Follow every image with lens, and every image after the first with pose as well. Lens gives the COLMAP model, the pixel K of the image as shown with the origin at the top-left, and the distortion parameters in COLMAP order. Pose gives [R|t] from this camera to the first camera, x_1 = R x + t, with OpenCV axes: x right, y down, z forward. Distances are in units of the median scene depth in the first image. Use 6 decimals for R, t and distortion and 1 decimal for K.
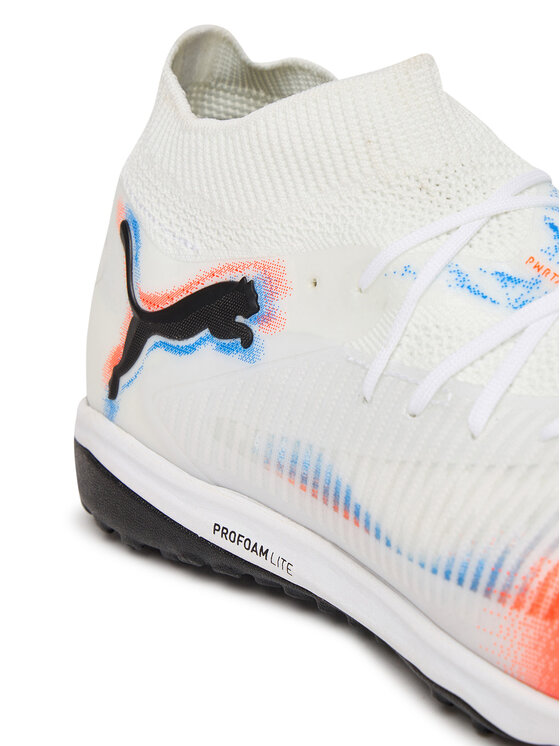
lens RADIAL K [[1977.6, 0, 280.0], [0, 1977.6, 373.0], [0, 0, 1]] dist [-0.072386, -0.427305]
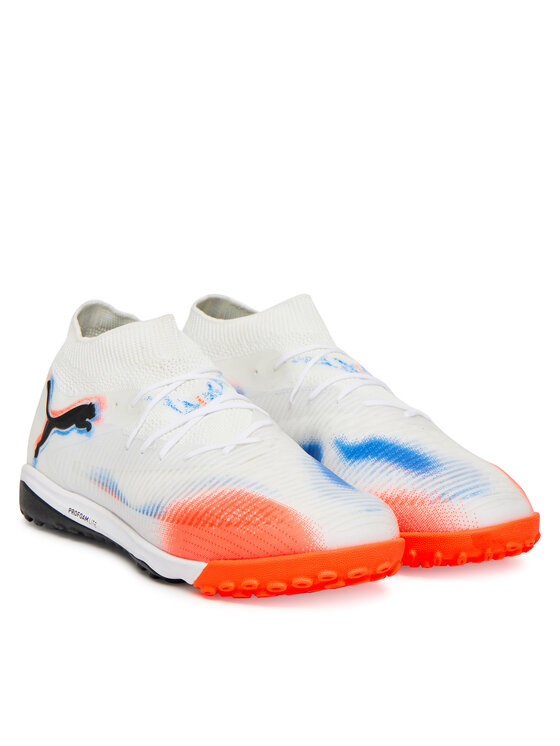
lens RADIAL K [[2195.5, 0, 280.0], [0, 2195.5, 373.0], [0, 0, 1]] dist [-0.065247, -0.544558]
pose [[0.992762, 0.080198, -0.089400, 0.441720], [-0.095997, 0.977194, -0.189411, 0.395902], [0.072171, 0.196622, 0.977819, -1.572441]]
